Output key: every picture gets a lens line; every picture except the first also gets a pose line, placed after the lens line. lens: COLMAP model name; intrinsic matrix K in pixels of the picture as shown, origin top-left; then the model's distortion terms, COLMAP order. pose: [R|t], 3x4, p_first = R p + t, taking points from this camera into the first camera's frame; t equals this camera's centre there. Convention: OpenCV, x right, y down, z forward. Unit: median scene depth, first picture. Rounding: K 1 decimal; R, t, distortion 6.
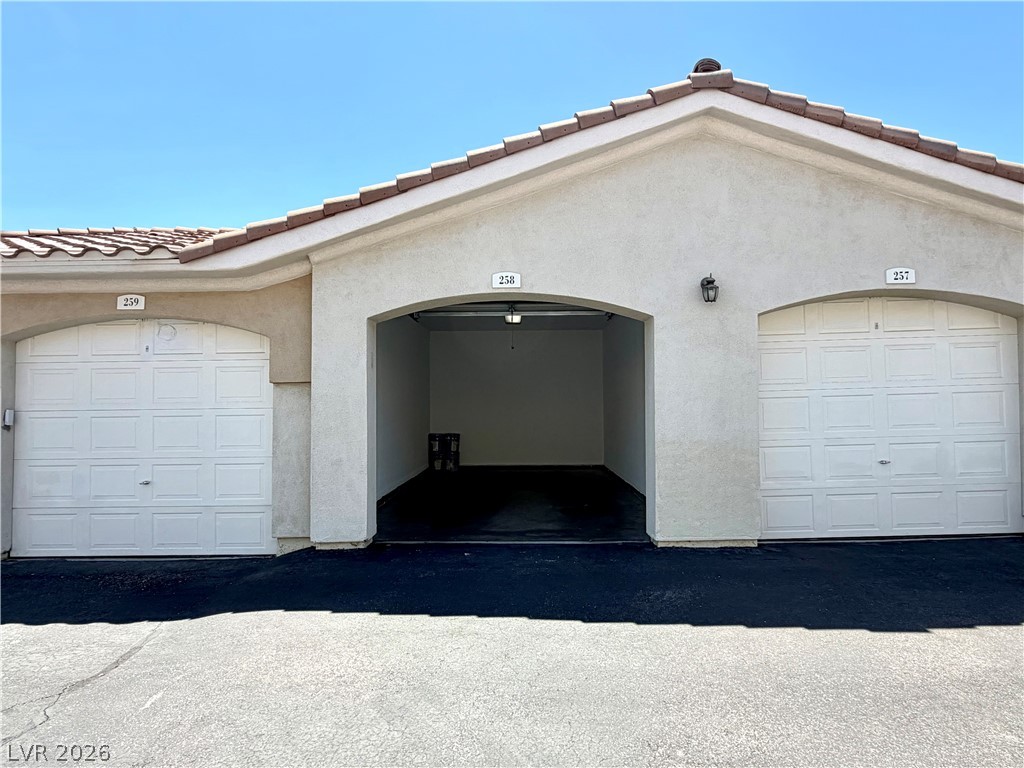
lens RADIAL K [[595.9, 0, 512.0], [0, 595.9, 384.0], [0, 0, 1]] dist [0.000066, 0.000236]
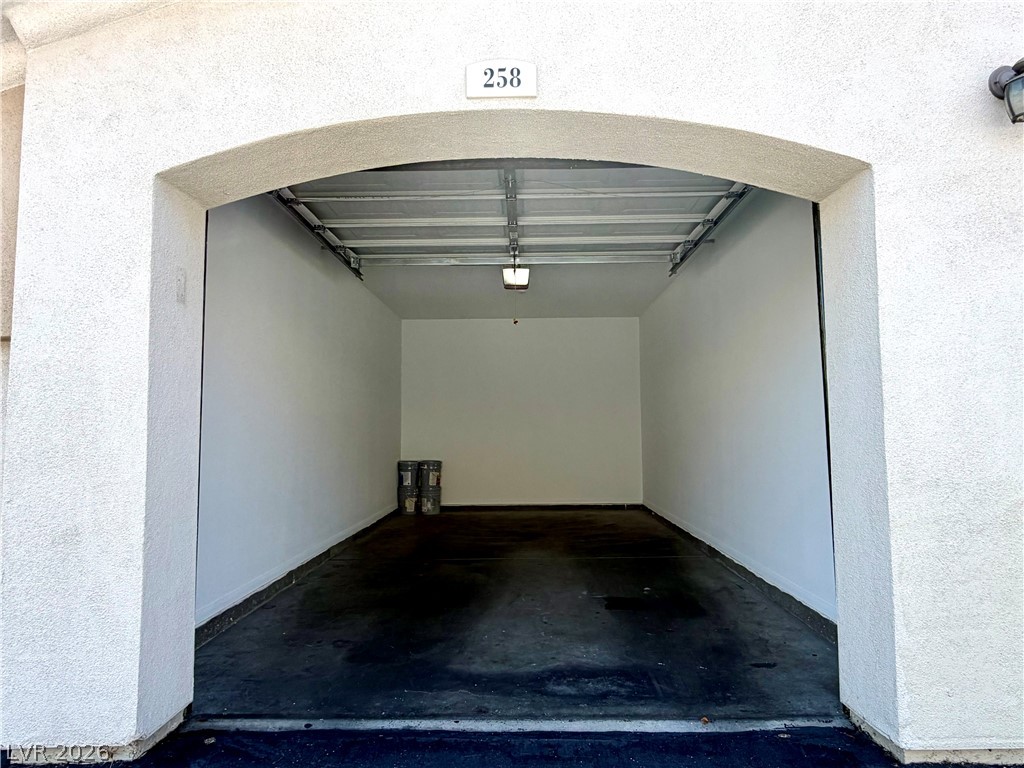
lens RADIAL K [[595.9, 0, 512.0], [0, 595.9, 384.0], [0, 0, 1]] dist [0.000066, 0.000236]
pose [[0.999989, -0.002292, -0.004062, -0.000880], [0.002114, 0.999059, -0.043324, 0.046699], [0.004157, 0.043315, 0.999053, 0.578756]]
